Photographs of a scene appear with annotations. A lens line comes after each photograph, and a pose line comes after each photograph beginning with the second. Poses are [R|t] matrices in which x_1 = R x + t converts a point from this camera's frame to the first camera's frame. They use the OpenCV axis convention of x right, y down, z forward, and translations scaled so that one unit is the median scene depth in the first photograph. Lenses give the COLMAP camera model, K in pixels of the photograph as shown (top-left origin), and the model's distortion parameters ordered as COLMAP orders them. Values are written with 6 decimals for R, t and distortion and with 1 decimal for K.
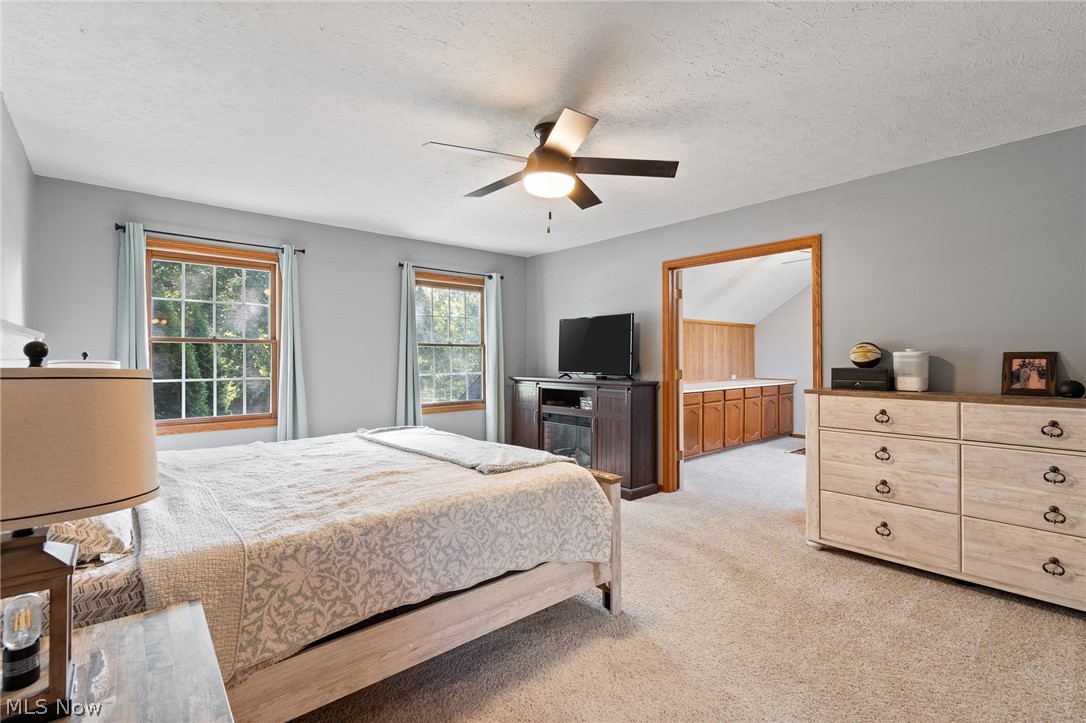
lens RADIAL K [[496.1, 0, 545.5], [0, 496.1, 364.3], [0, 0, 1]] dist [-0.000122, -0.000609]
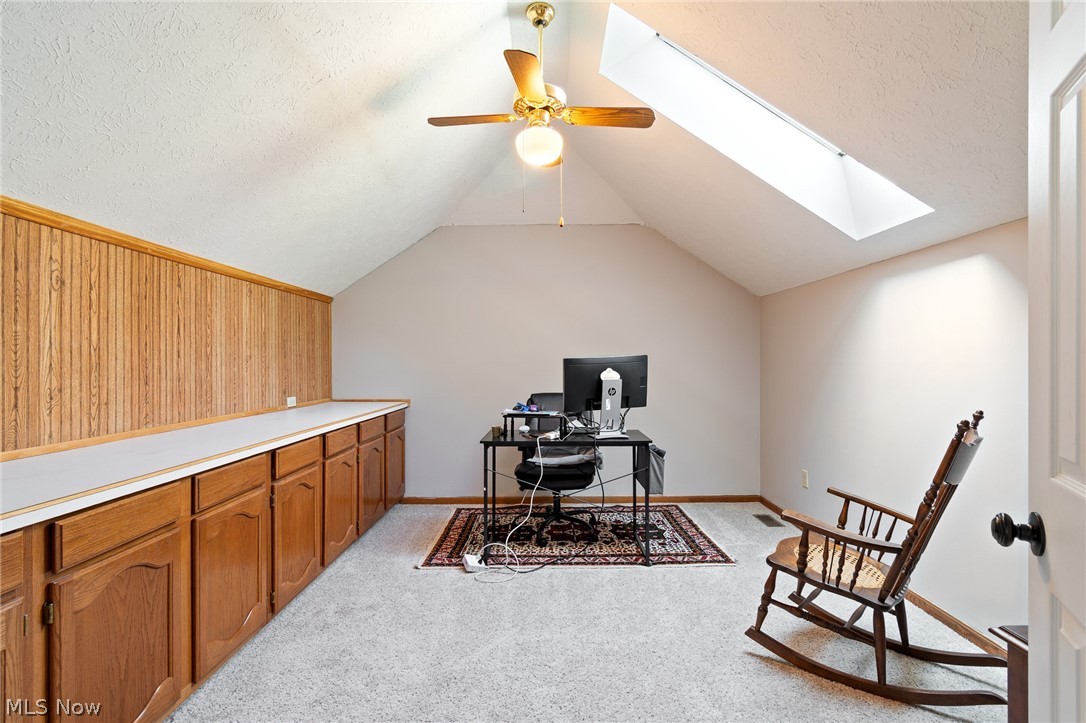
lens RADIAL K [[496.1, 0, 545.5], [0, 496.1, 364.3], [0, 0, 1]] dist [-0.000122, -0.000609]
pose [[0.654573, -0.000947, 0.755998, 0.189211], [0.009165, 0.999936, -0.006682, -0.004164], [-0.755943, 0.011303, 0.654540, 0.530910]]
